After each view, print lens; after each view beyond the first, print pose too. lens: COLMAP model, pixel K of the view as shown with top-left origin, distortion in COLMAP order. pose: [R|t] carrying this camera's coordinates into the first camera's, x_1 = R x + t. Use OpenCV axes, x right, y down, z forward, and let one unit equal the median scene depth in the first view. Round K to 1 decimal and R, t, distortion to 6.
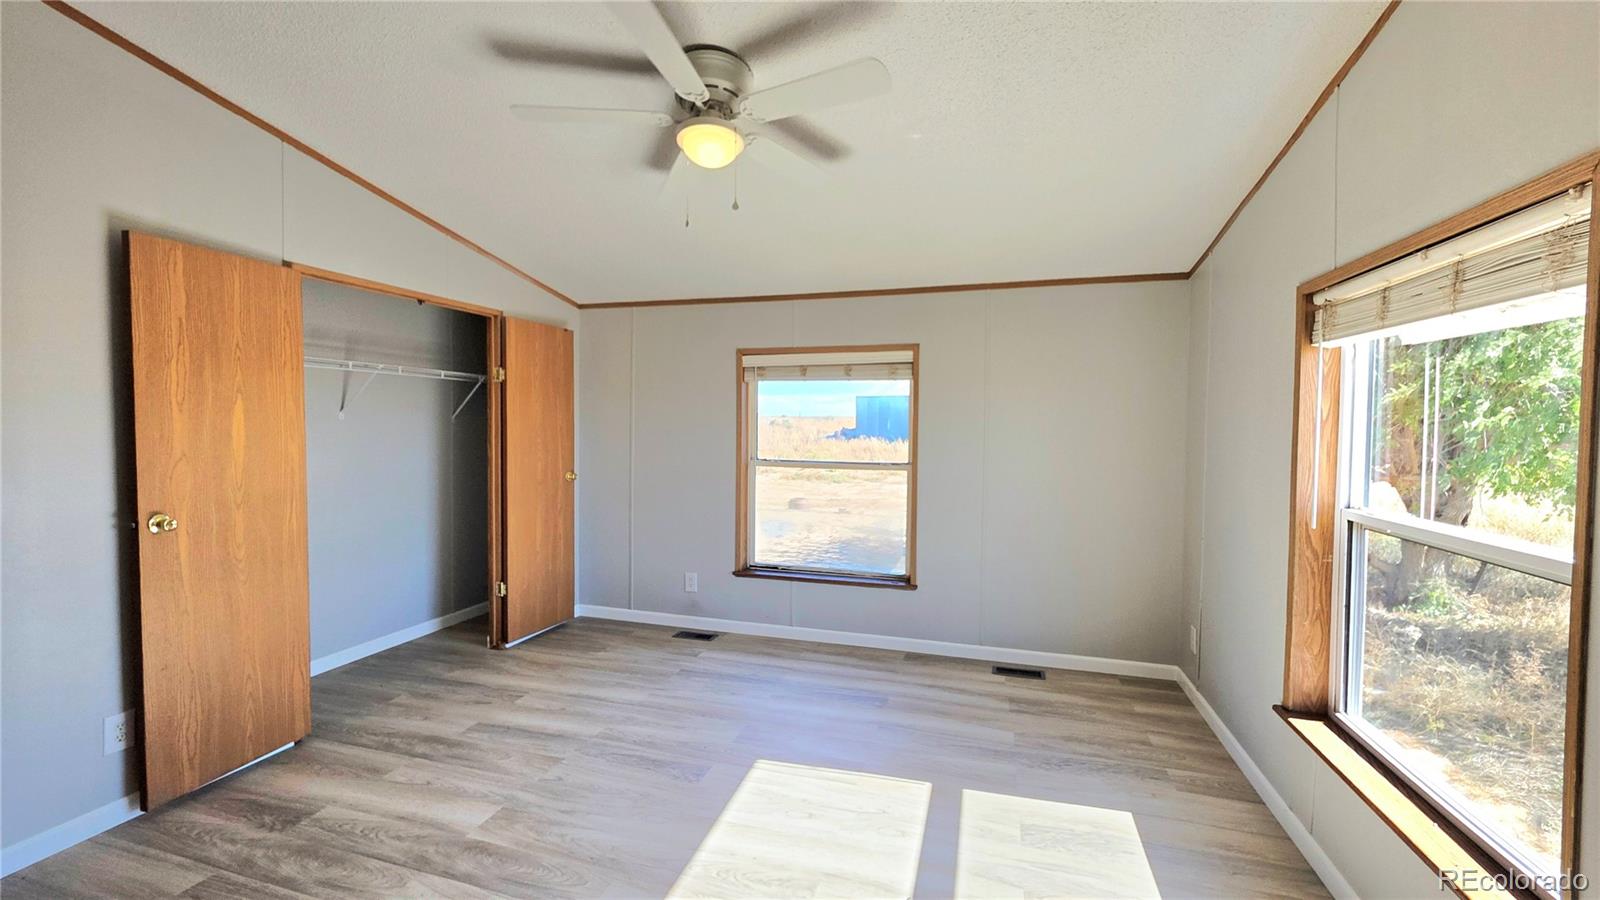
lens RADIAL K [[638.4, 0, 803.7], [0, 638.4, 448.5], [0, 0, 1]] dist [0.002174, -0.000652]
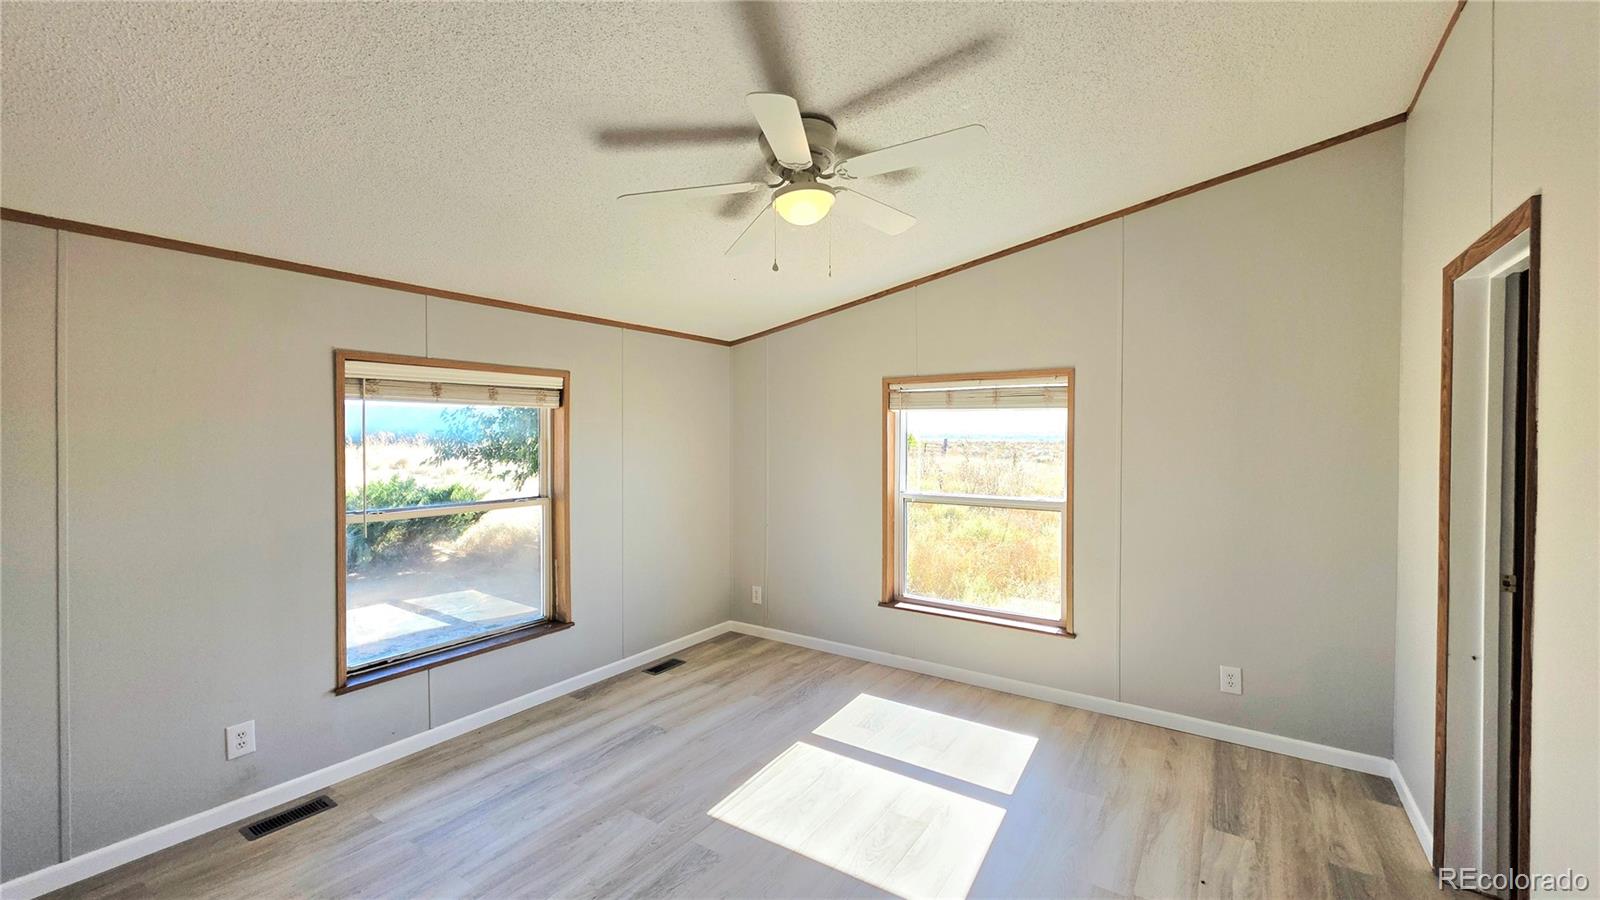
lens RADIAL K [[638.4, 0, 791.4], [0, 638.4, 449.8], [0, 0, 1]] dist [0.002174, -0.000652]
pose [[0.318530, -0.030378, 0.947426, -0.689784], [0.039028, 0.999059, 0.018912, -0.055144], [-0.947109, 0.030952, 0.319416, 0.410828]]
